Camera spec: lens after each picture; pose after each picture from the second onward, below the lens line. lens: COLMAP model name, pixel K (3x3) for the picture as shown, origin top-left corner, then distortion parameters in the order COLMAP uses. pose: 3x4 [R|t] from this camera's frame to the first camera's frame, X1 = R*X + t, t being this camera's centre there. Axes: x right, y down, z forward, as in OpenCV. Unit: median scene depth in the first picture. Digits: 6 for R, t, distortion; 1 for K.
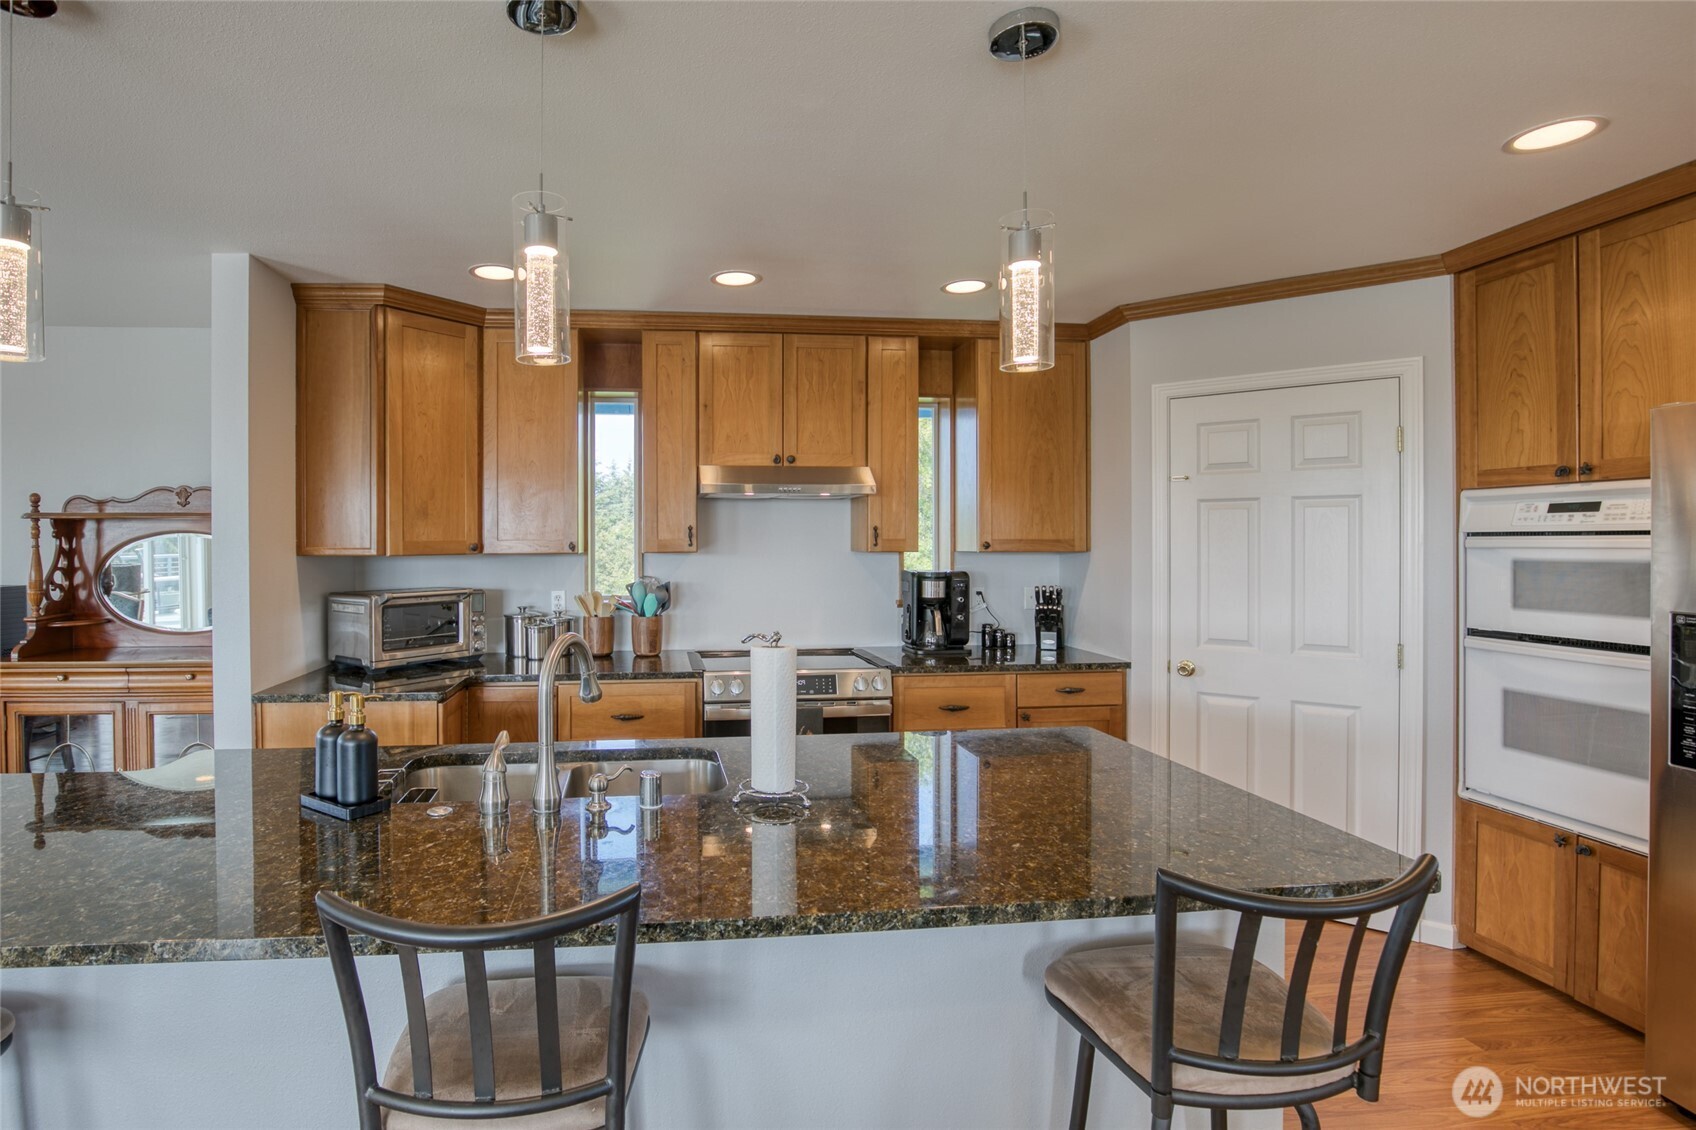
lens RADIAL K [[795.8, 0, 733.1], [0, 795.8, 545.7], [0, 0, 1]] dist [-0.032800, 0.006560]
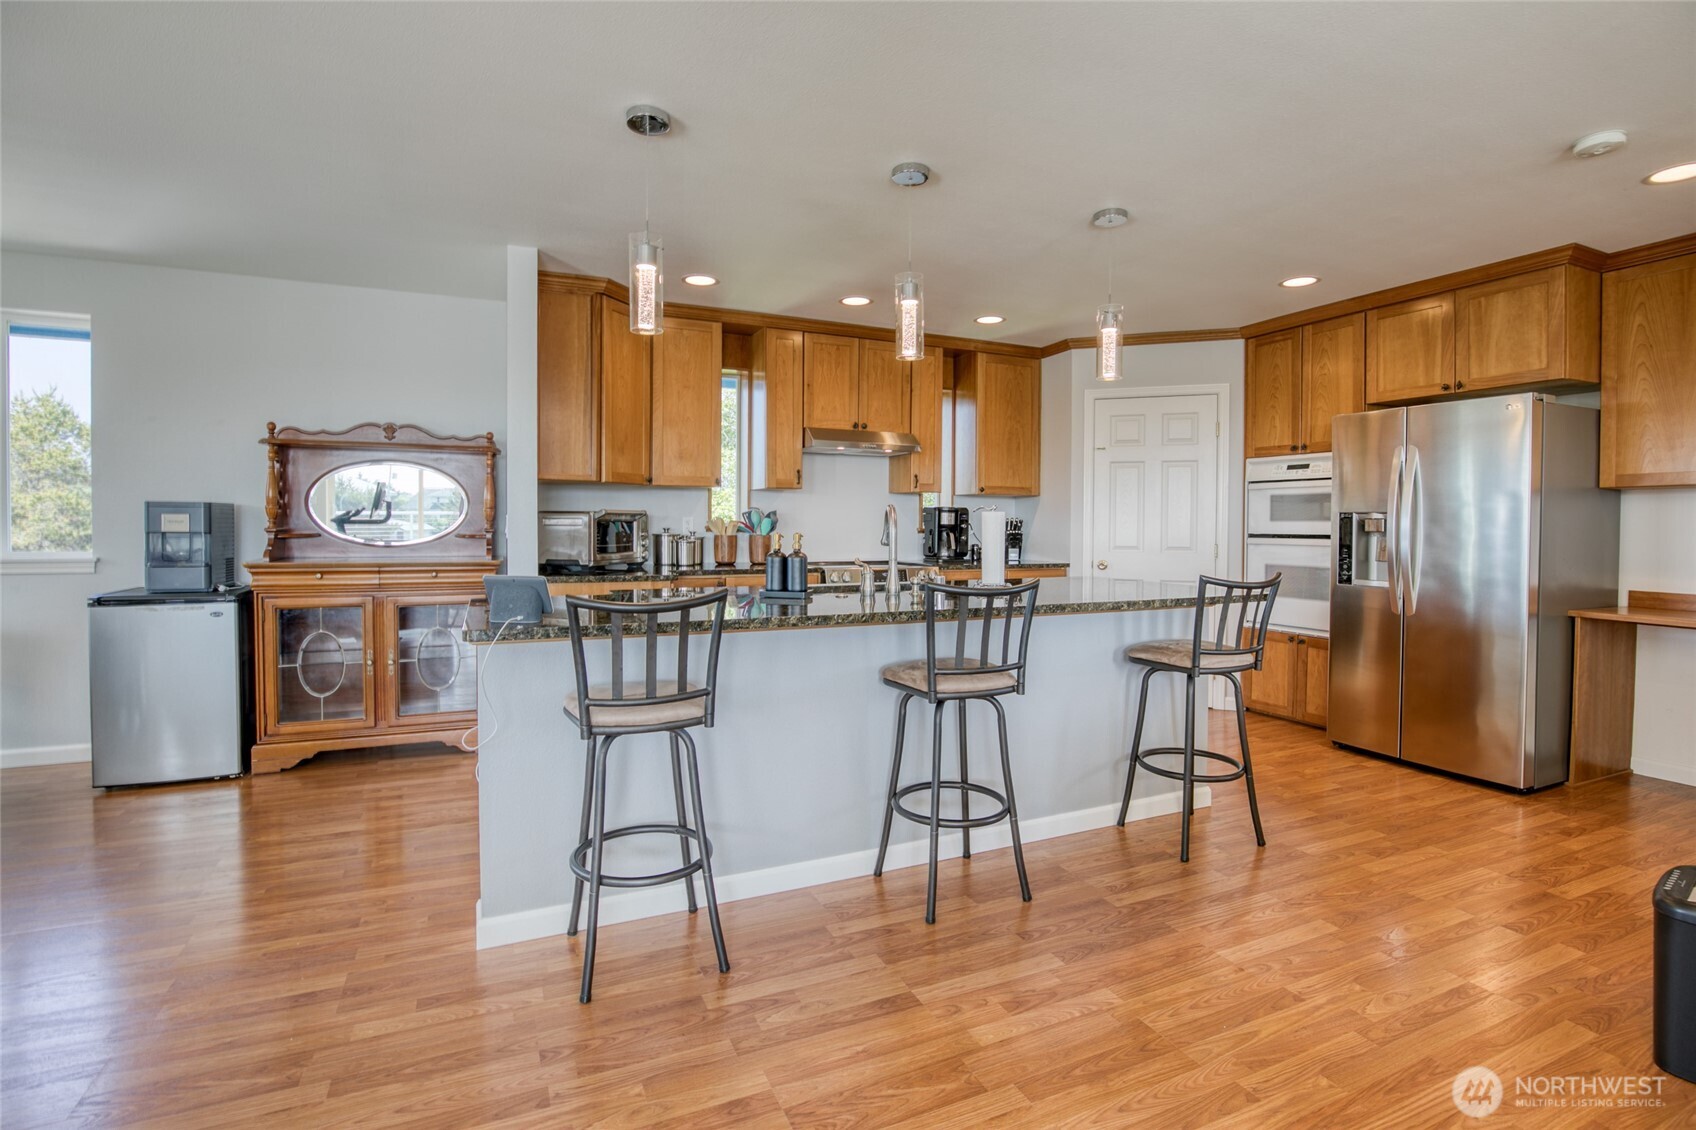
lens RADIAL K [[795.8, 0, 822.4], [0, 795.8, 535.1], [0, 0, 1]] dist [-0.032800, 0.006560]
pose [[0.953275, 0.007739, 0.302006, -0.458462], [-0.010355, 0.999921, 0.007064, 0.085324], [-0.301928, -0.009861, 0.953280, -0.372712]]
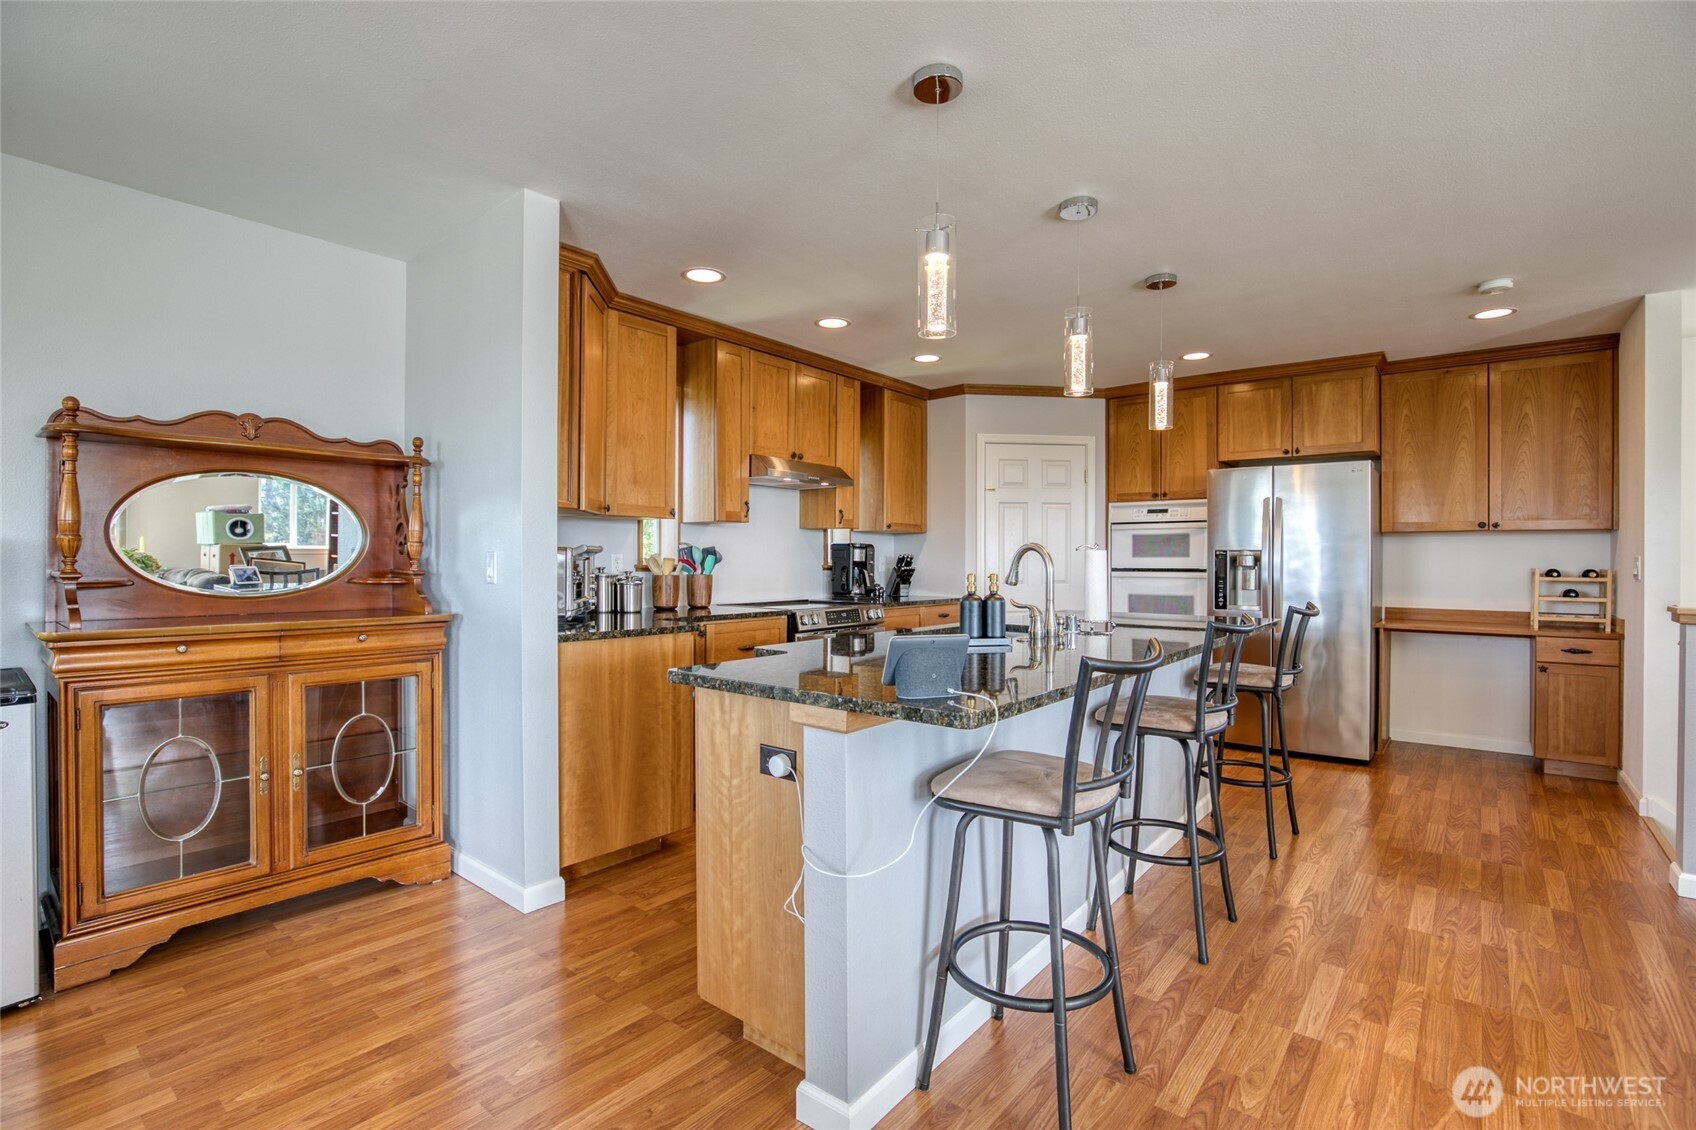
lens RADIAL K [[795.8, 0, 841.3], [0, 795.8, 555.6], [0, 0, 1]] dist [-0.032800, 0.006560]
pose [[0.710125, 0.012126, 0.703971, -0.875547], [-0.002244, 0.999886, -0.014959, 0.084938], [-0.704072, 0.009043, 0.710071, -0.003395]]
